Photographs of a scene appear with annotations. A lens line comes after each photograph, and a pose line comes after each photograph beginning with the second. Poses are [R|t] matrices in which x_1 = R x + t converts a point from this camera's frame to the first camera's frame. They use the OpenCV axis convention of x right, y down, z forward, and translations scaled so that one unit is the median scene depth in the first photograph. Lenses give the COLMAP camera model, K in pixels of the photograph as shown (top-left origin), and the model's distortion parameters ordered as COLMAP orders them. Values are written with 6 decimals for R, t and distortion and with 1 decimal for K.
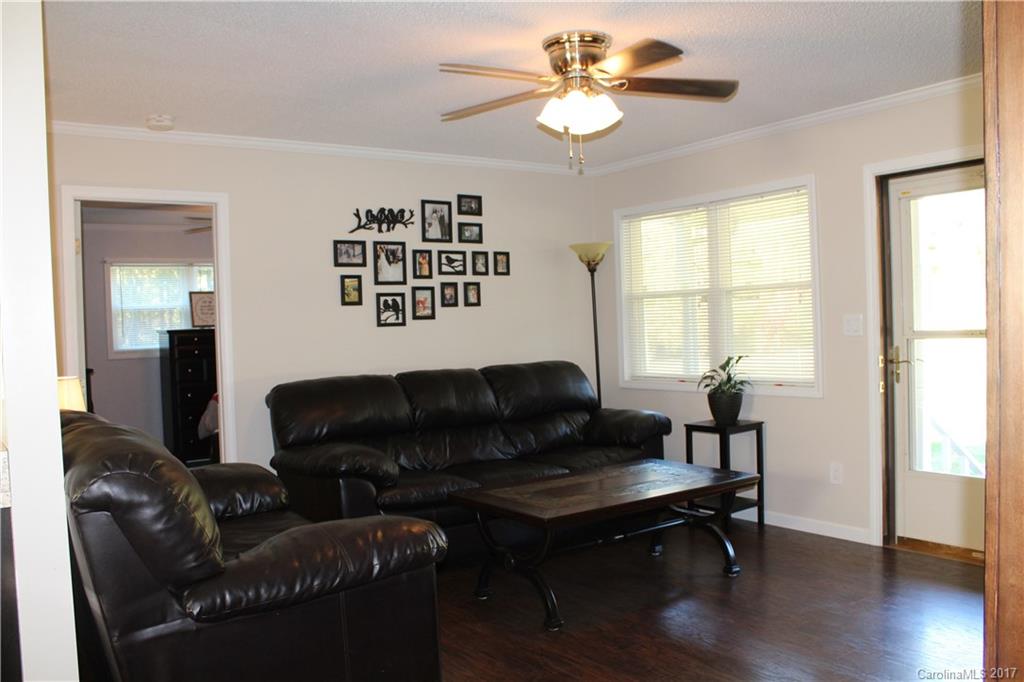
lens RADIAL K [[854.8, 0, 510.8], [0, 854.8, 342.4], [0, 0, 1]] dist [-0.162619, 0.149640]
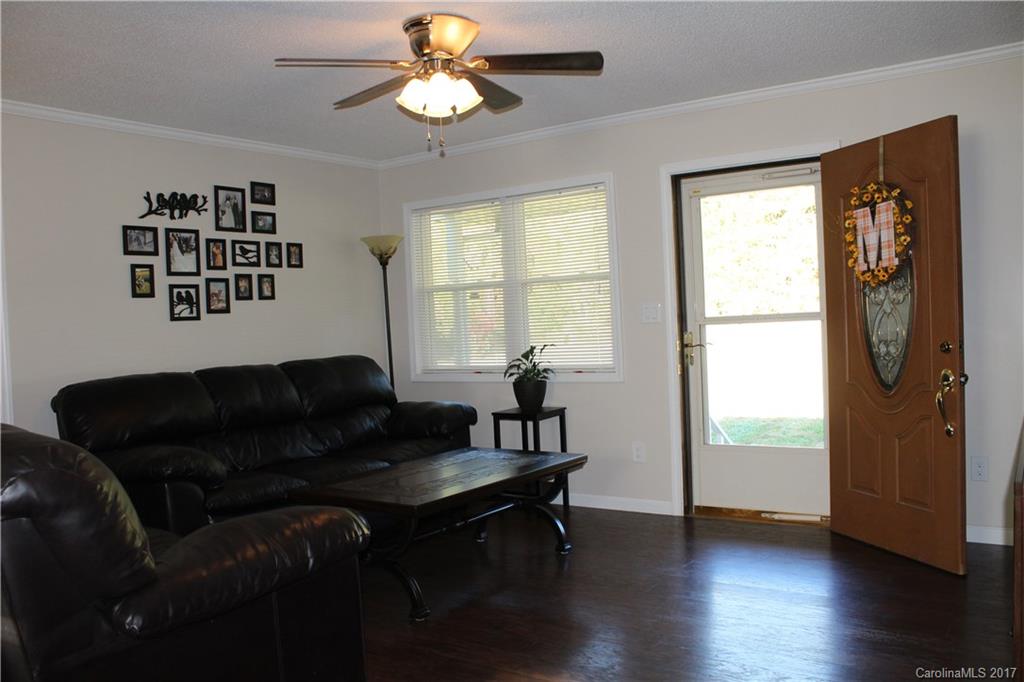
lens RADIAL K [[854.8, 0, 509.4], [0, 854.8, 336.5], [0, 0, 1]] dist [-0.162619, 0.149640]
pose [[0.942300, -0.015231, 0.334423, -0.120487], [0.019984, 0.999742, -0.010774, 0.016657], [-0.334172, 0.016836, 0.942362, 0.025953]]
